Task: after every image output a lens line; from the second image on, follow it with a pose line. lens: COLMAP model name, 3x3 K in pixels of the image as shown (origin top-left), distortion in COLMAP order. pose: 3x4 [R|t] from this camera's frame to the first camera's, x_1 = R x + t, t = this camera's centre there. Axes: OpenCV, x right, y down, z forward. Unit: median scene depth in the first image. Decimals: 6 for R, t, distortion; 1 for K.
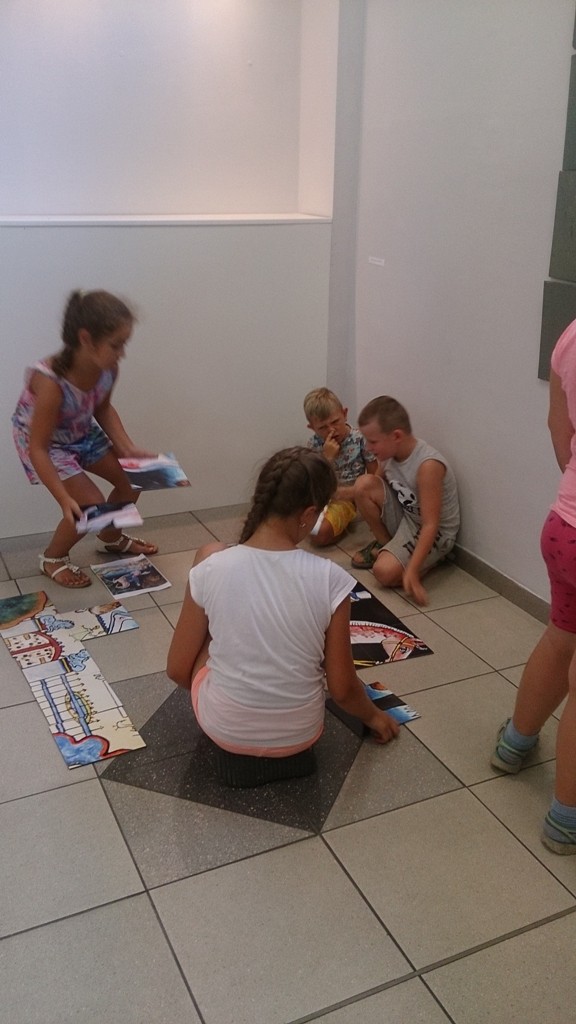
lens RADIAL K [[919.2, 0, 288.0], [0, 919.2, 512.0], [0, 0, 1]] dist [0.047608, -0.015454]
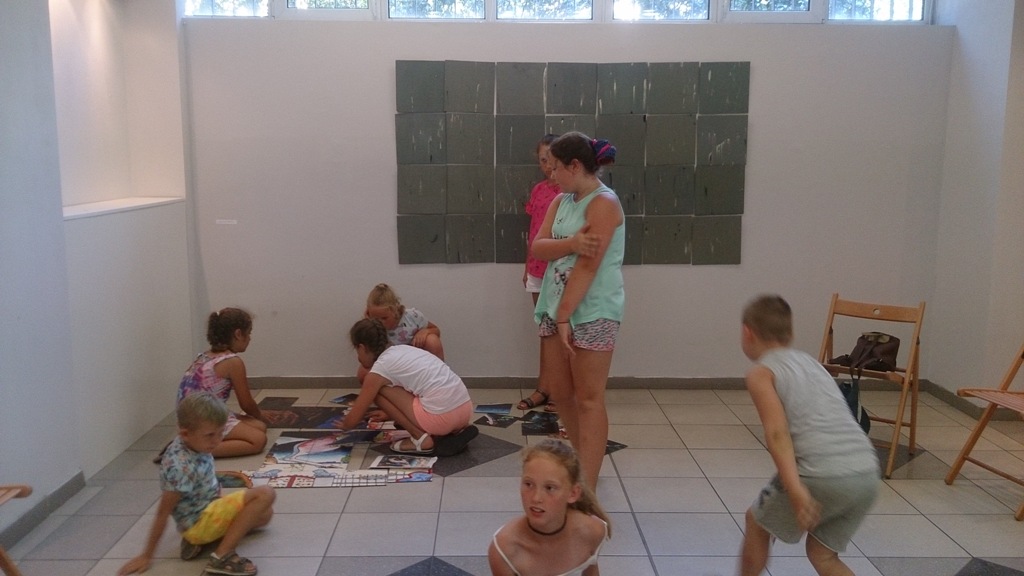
lens RADIAL K [[919.2, 0, 512.0], [0, 919.2, 288.0], [0, 0, 1]] dist [0.047608, -0.015454]
pose [[0.408366, -0.144479, 0.901312, -1.396775], [0.335401, 0.942075, -0.000950, -0.019860], [-0.848966, 0.302689, 0.433169, -0.006681]]
